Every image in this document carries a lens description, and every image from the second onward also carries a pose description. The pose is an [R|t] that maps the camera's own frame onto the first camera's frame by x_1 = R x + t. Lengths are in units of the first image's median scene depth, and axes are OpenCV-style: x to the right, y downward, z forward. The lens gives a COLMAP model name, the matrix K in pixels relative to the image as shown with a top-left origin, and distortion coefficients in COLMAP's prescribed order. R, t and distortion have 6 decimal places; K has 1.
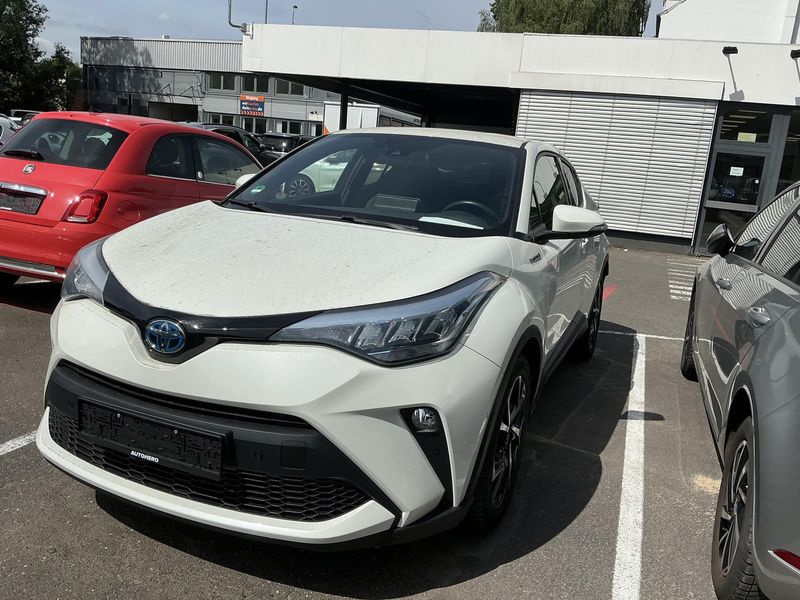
lens RADIAL K [[650.8, 0, 401.1], [0, 650.8, 305.7], [0, 0, 1]] dist [0.057635, -0.113640]
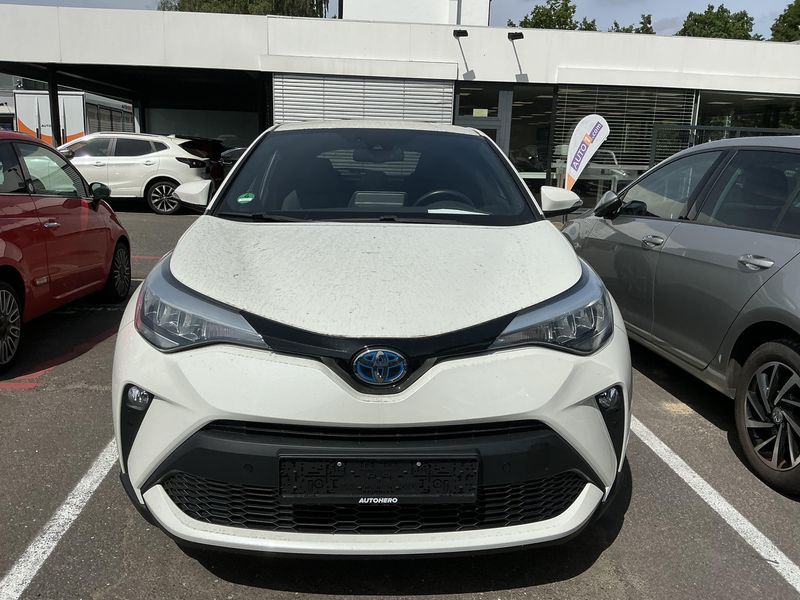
lens RADIAL K [[650.8, 0, 403.2], [0, 650.8, 306.7], [0, 0, 1]] dist [0.057635, -0.113640]
pose [[0.908690, -0.156451, 0.387048, -0.180311], [0.146103, 0.987671, 0.056221, -0.022077], [-0.391071, 0.005461, 0.920344, 0.039988]]
